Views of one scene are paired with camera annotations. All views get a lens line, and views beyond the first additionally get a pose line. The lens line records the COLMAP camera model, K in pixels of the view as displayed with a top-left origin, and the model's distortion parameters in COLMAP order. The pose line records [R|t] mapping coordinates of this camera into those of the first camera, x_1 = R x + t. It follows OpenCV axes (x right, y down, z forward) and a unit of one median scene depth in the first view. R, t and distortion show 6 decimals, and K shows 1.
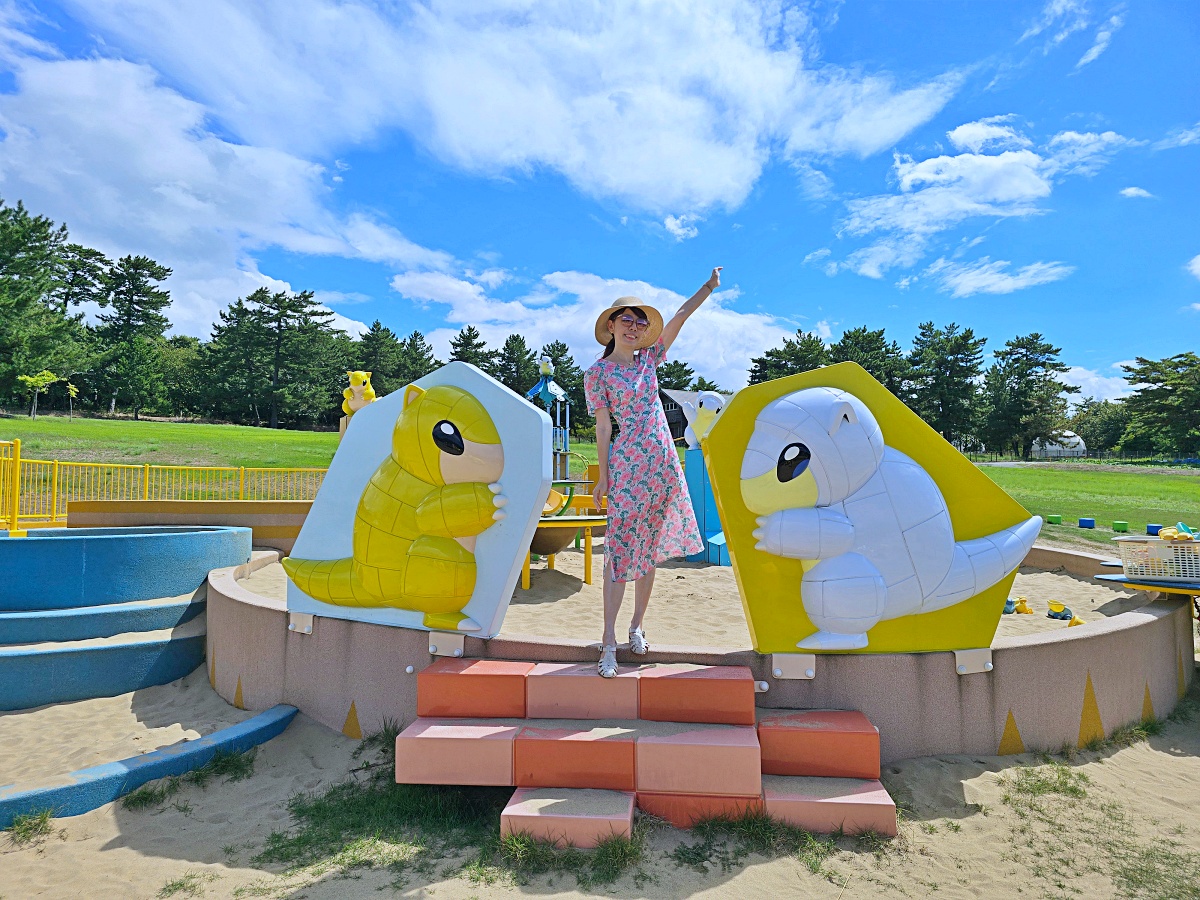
lens RADIAL K [[785.8, 0, 630.4], [0, 785.8, 450.1], [0, 0, 1]] dist [-0.006045, -0.004427]
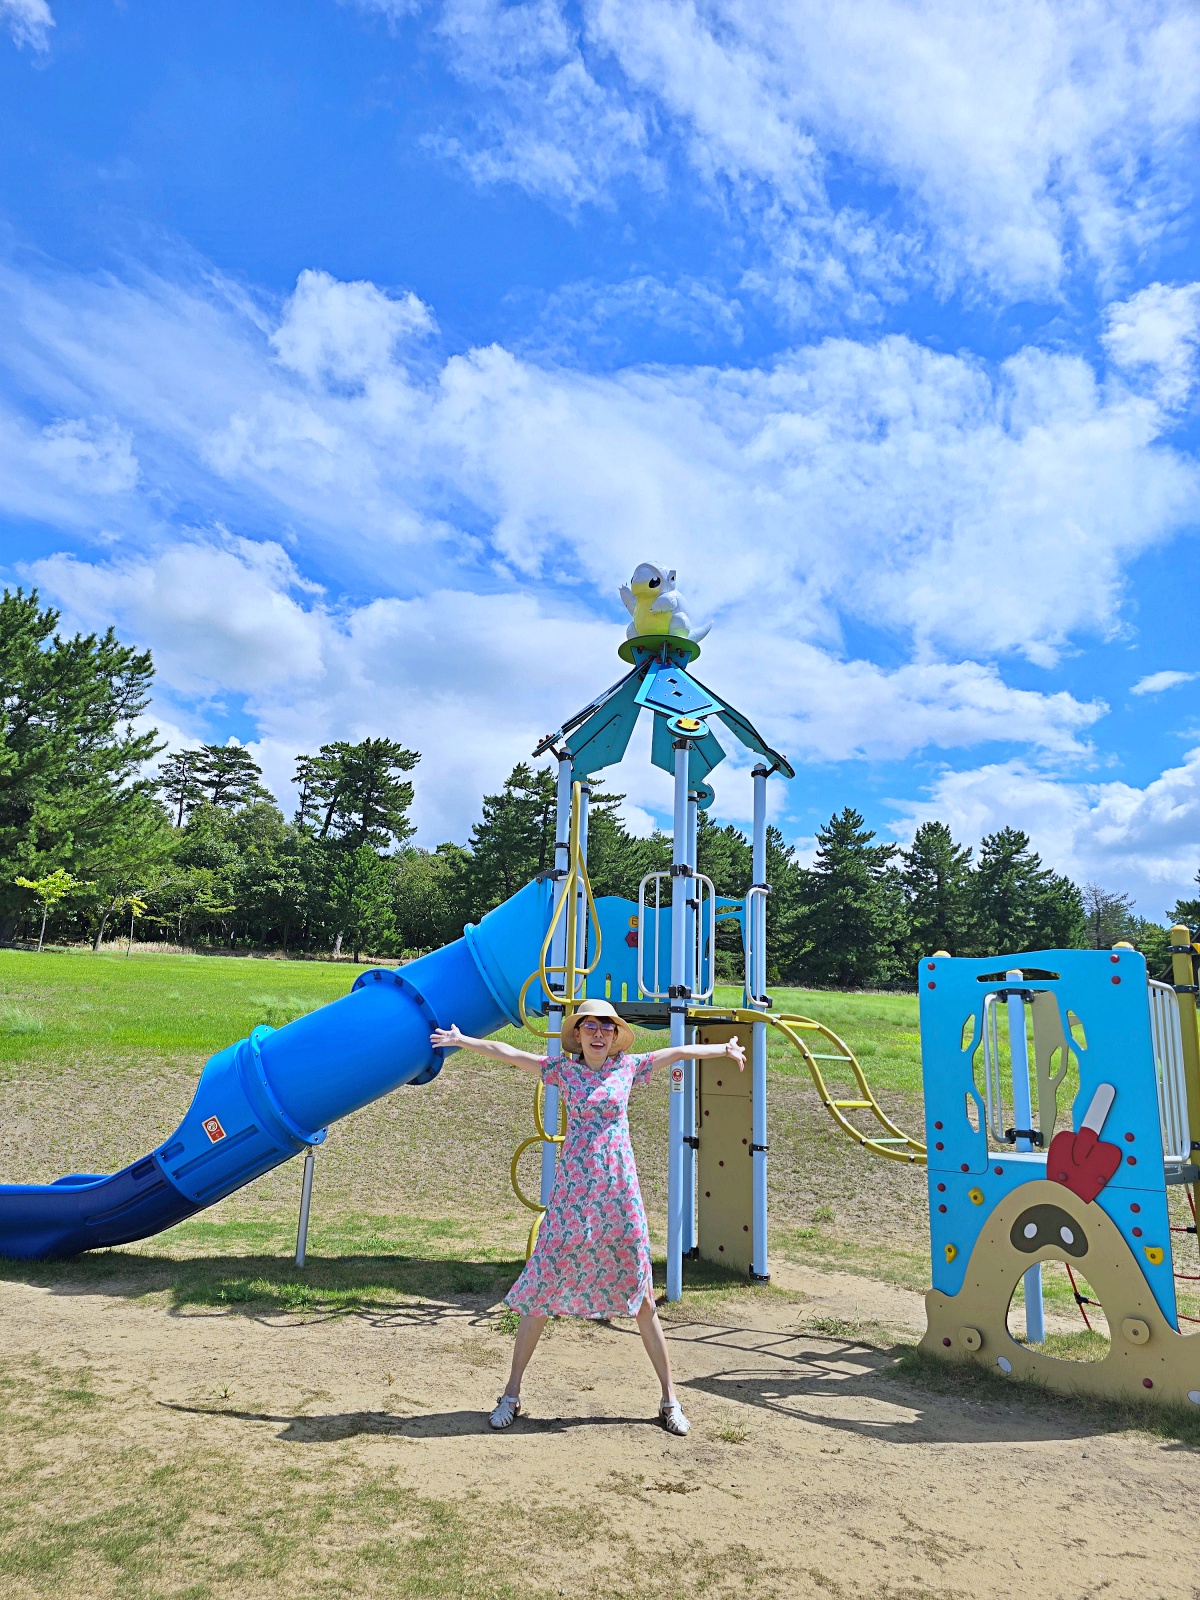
lens RADIAL K [[1071.6, 0, 600.0], [0, 1071.6, 800.0], [0, 0, 1]] dist [0.075002, -0.002297]
pose [[0.885344, -0.079801, -0.458038, 0.013747], [-0.012867, 0.980577, -0.195711, 0.003945], [0.464759, 0.179166, 0.867121, 0.227097]]
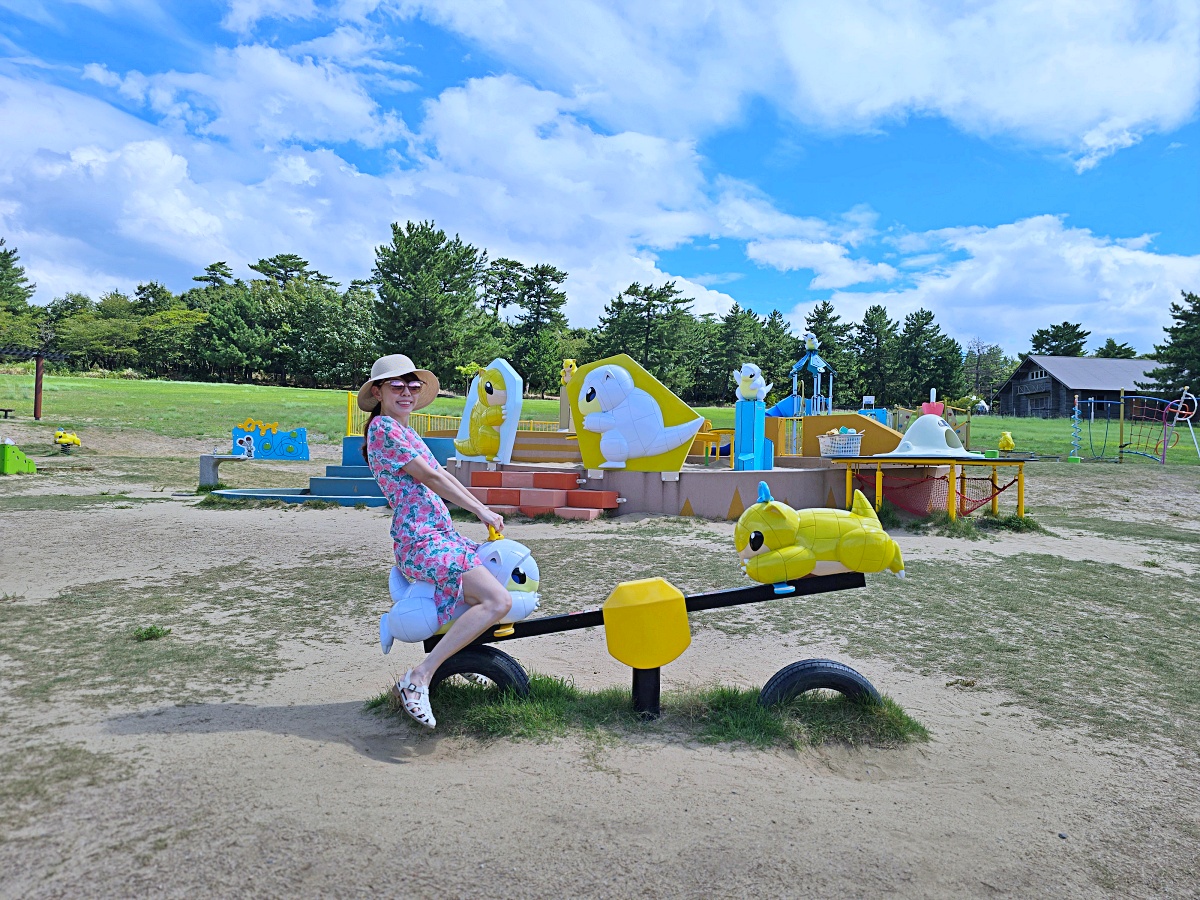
lens RADIAL K [[803.7, 0, 629.1], [0, 803.7, 452.0], [0, 0, 1]] dist [0.075002, -0.002297]
pose [[0.887232, 0.012300, -0.461159, 0.070880], [0.001839, 0.999542, 0.030198, 0.006018], [0.461319, -0.027641, 0.886804, -0.058976]]
